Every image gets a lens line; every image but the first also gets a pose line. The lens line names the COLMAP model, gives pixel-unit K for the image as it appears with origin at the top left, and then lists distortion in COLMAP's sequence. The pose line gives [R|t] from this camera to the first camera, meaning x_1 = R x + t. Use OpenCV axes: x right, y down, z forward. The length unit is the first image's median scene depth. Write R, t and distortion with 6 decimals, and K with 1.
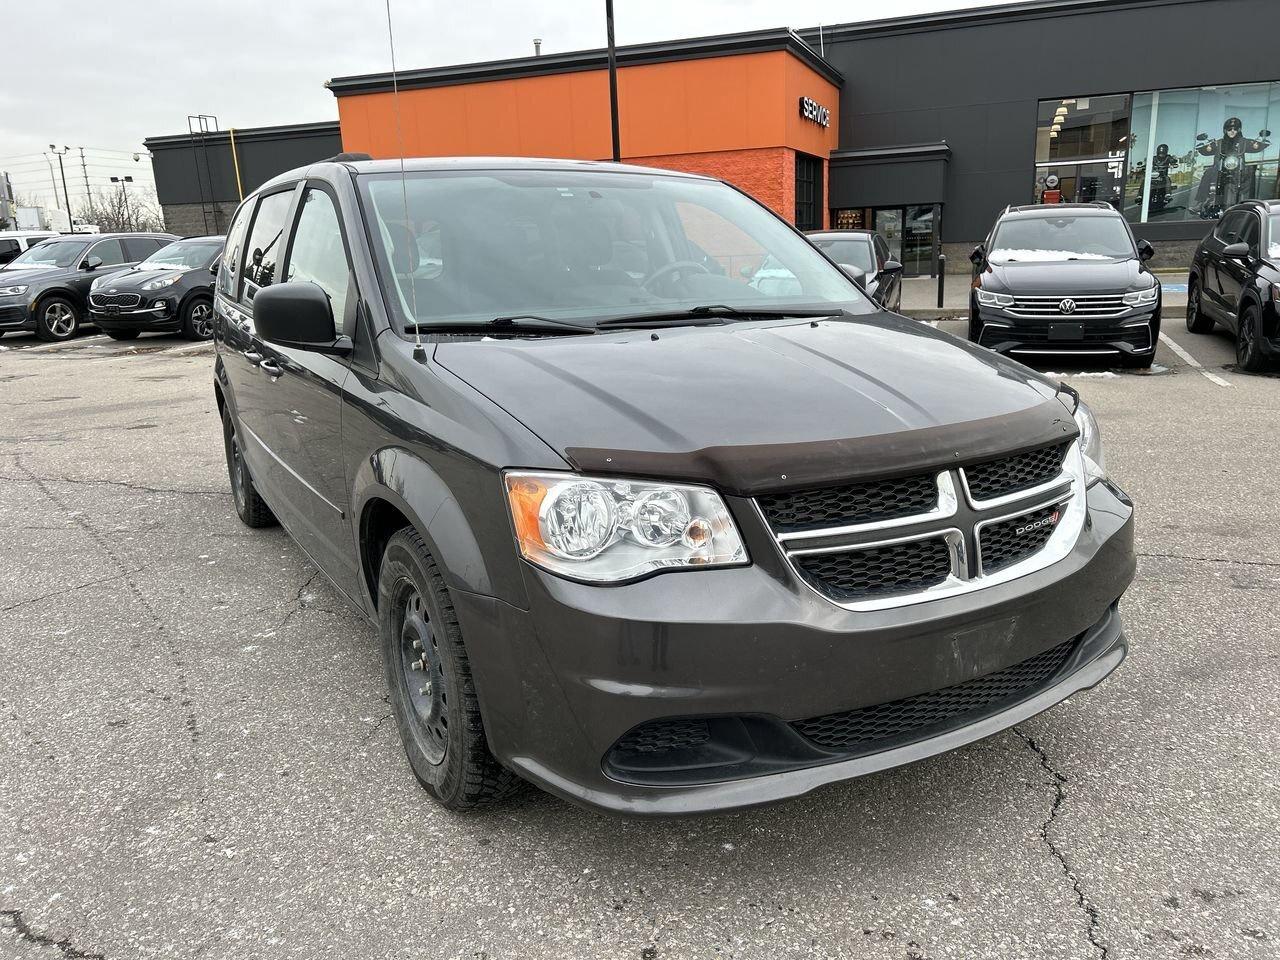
lens RADIAL K [[947.2, 0, 640.0], [0, 947.2, 480.0], [0, 0, 1]] dist [0.060818, -0.059737]
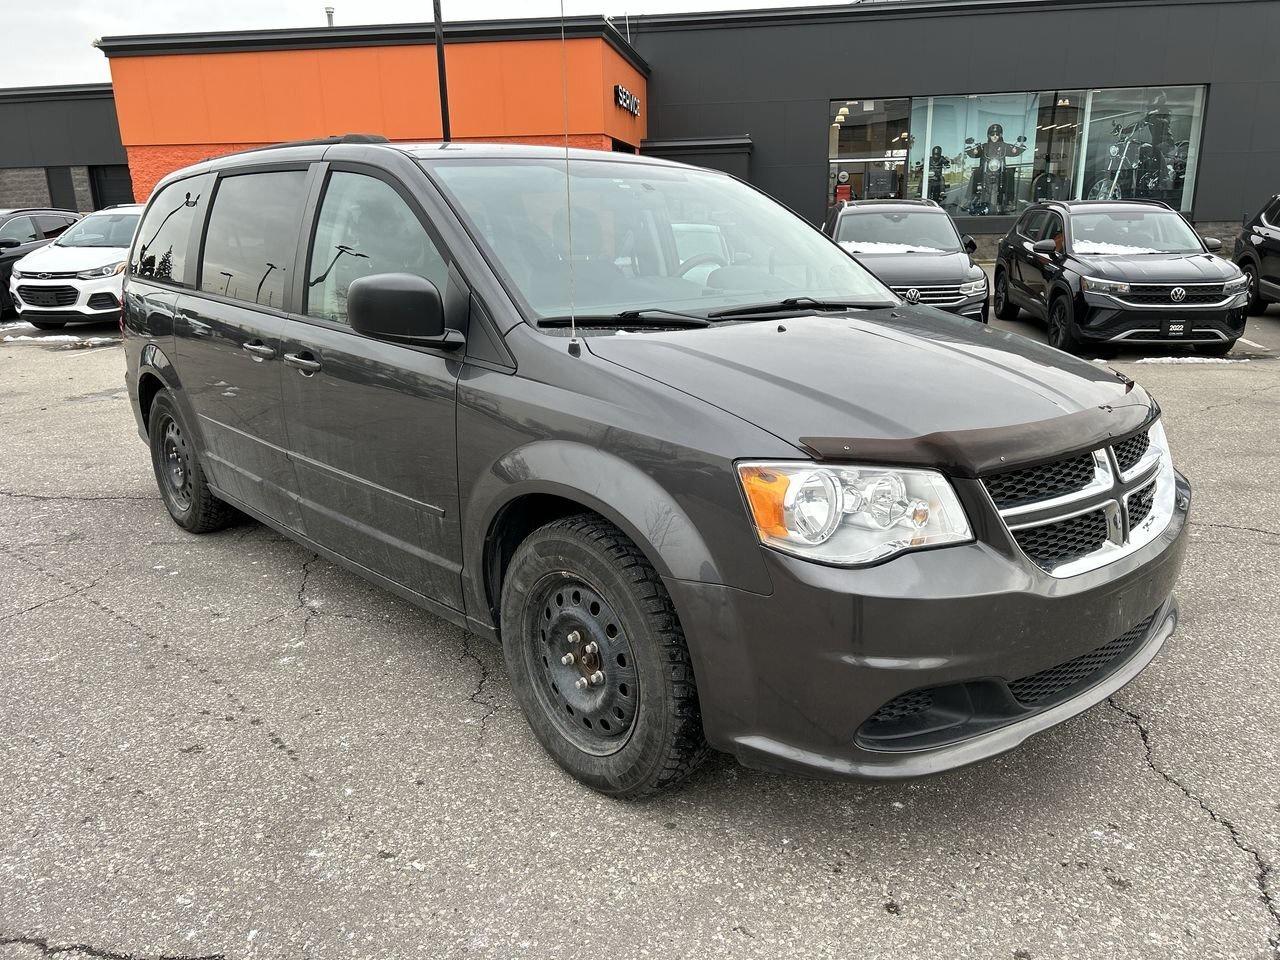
lens RADIAL K [[947.2, 0, 640.0], [0, 947.2, 480.0], [0, 0, 1]] dist [0.060818, -0.059737]
pose [[0.977147, -0.036468, 0.209411, -0.233546], [0.033289, 0.999271, 0.018687, -0.006381], [-0.209940, -0.011289, 0.977649, 0.008273]]
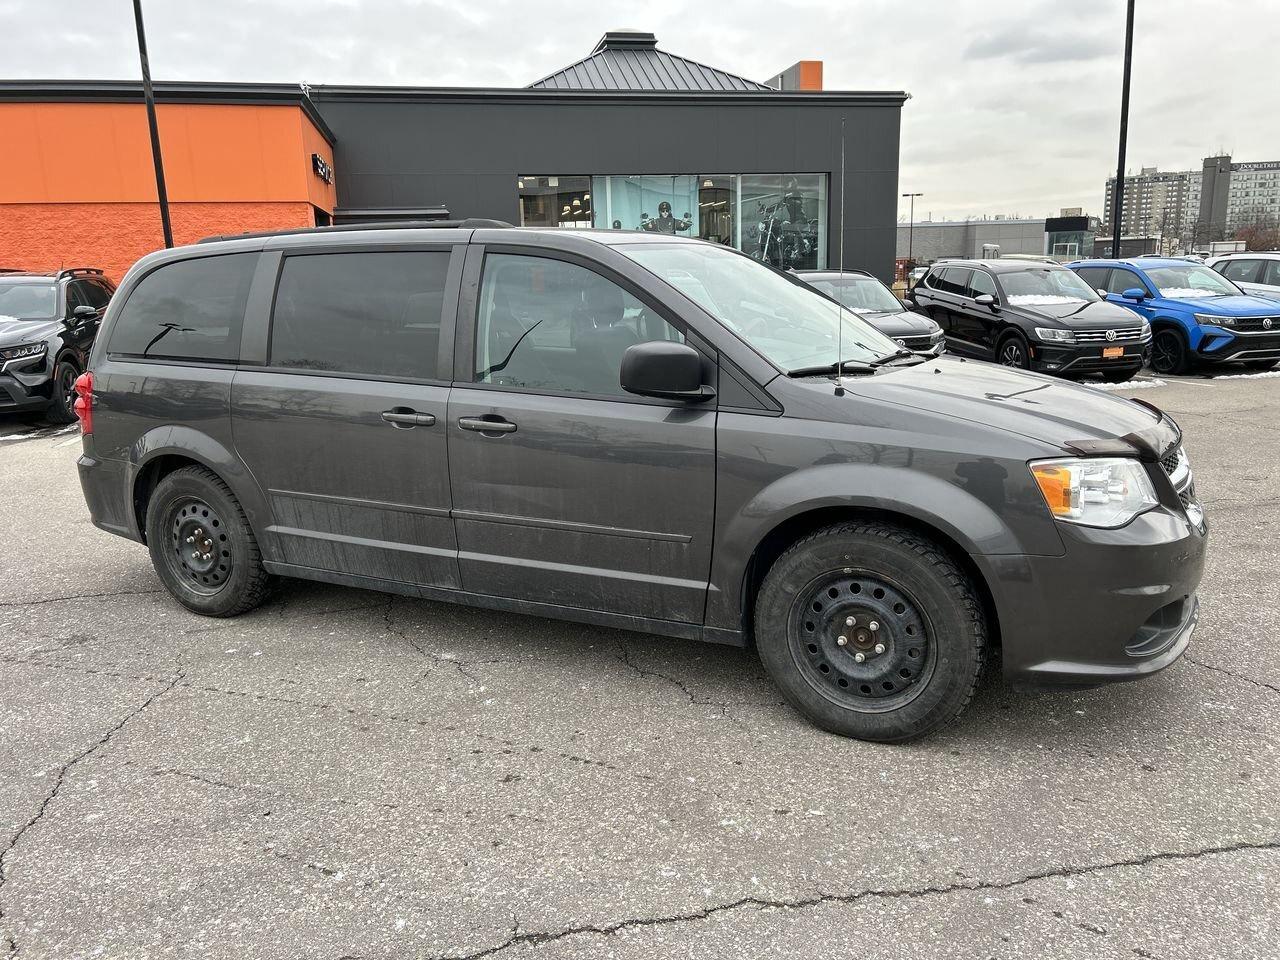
lens RADIAL K [[947.2, 0, 640.0], [0, 947.2, 480.0], [0, 0, 1]] dist [0.060818, -0.059737]
pose [[0.844523, -0.097078, 0.526647, -0.703569], [0.126117, 0.991825, -0.019413, -0.014624], [-0.520457, 0.082814, 0.849862, 0.043970]]
